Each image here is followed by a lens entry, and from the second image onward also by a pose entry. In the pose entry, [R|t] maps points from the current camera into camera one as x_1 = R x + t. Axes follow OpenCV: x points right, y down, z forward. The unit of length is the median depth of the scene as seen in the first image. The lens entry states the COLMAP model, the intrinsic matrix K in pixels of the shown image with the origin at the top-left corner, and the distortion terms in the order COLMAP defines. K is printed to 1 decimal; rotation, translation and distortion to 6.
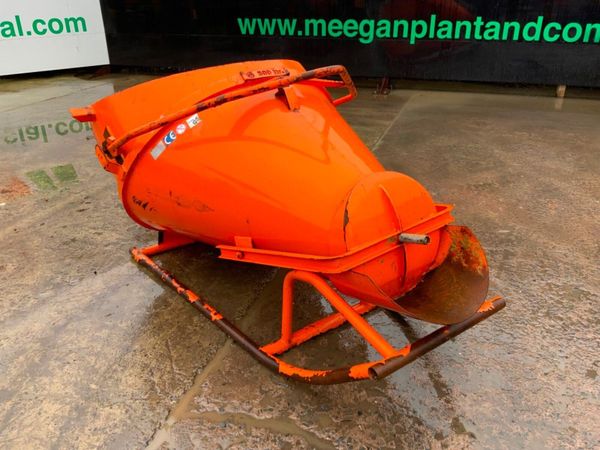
lens RADIAL K [[494.9, 0, 302.9], [0, 494.9, 229.4], [0, 0, 1]] dist [0.057831, -0.106264]
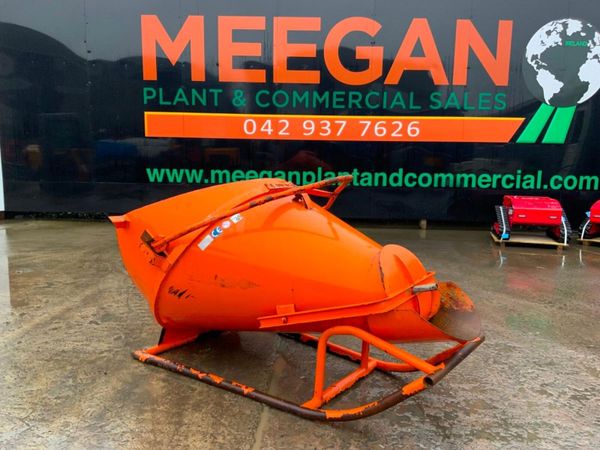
lens RADIAL K [[494.9, 0, 302.9], [0, 494.9, 229.4], [0, 0, 1]] dist [0.057831, -0.106264]
pose [[0.958685, -0.022887, 0.283547, -0.133708], [0.106604, 0.953027, -0.283506, 0.059518], [-0.263740, 0.302020, 0.916092, -0.061853]]
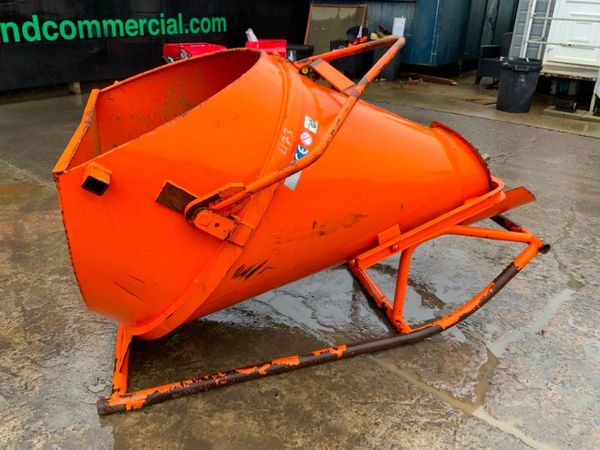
lens RADIAL K [[494.9, 0, 302.9], [0, 494.9, 229.4], [0, 0, 1]] dist [0.057831, -0.106264]
pose [[0.360955, -0.380960, 0.851223, -0.305662], [0.391625, 0.890297, 0.232382, -0.082929], [-0.846370, 0.249481, 0.470550, 0.220454]]
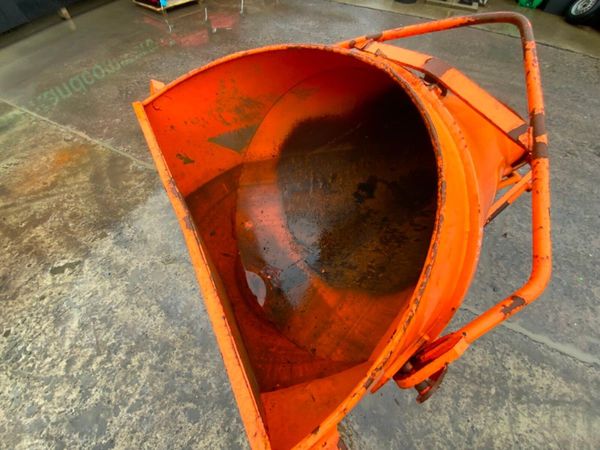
lens RADIAL K [[239.0, 0, 300.0], [0, 239.0, 225.0], [0, 0, 1]] dist [0.021493, -0.019636]
pose [[0.132044, -0.823349, 0.551961, -0.146918], [0.428535, 0.549527, 0.717201, -0.166469], [-0.893825, 0.141833, 0.425395, 0.348007]]
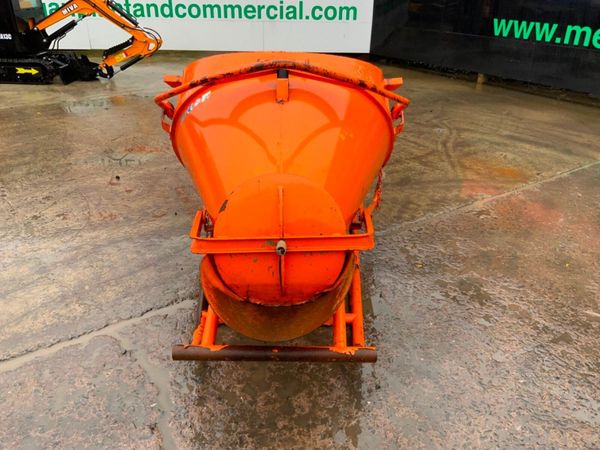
lens RADIAL K [[516.2, 0, 300.0], [0, 516.2, 209.1], [0, 0, 1]] dist [-0.014215, -0.003269]
pose [[0.807641, 0.264906, -0.526822, 0.205422], [-0.283799, 0.957755, 0.046518, -0.028980], [0.516889, 0.111941, 0.848702, 0.044765]]
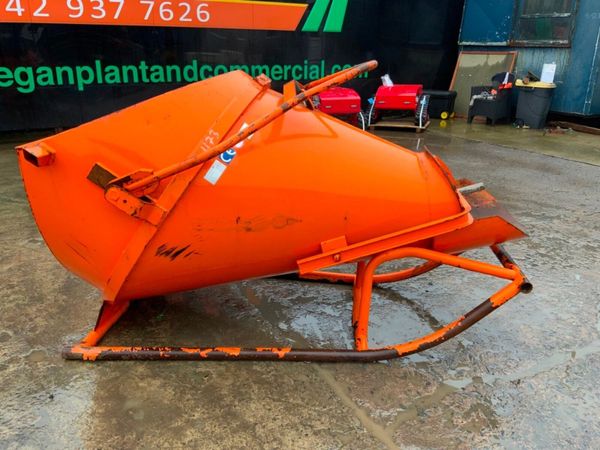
lens RADIAL K [[494.9, 0, 302.9], [0, 494.9, 229.4], [0, 0, 1]] dist [0.057831, -0.106264]
pose [[0.659408, -0.244987, 0.710748, -0.263646], [0.321195, 0.946591, 0.028286, -0.015291], [-0.679717, 0.209636, 0.702877, 0.114226]]
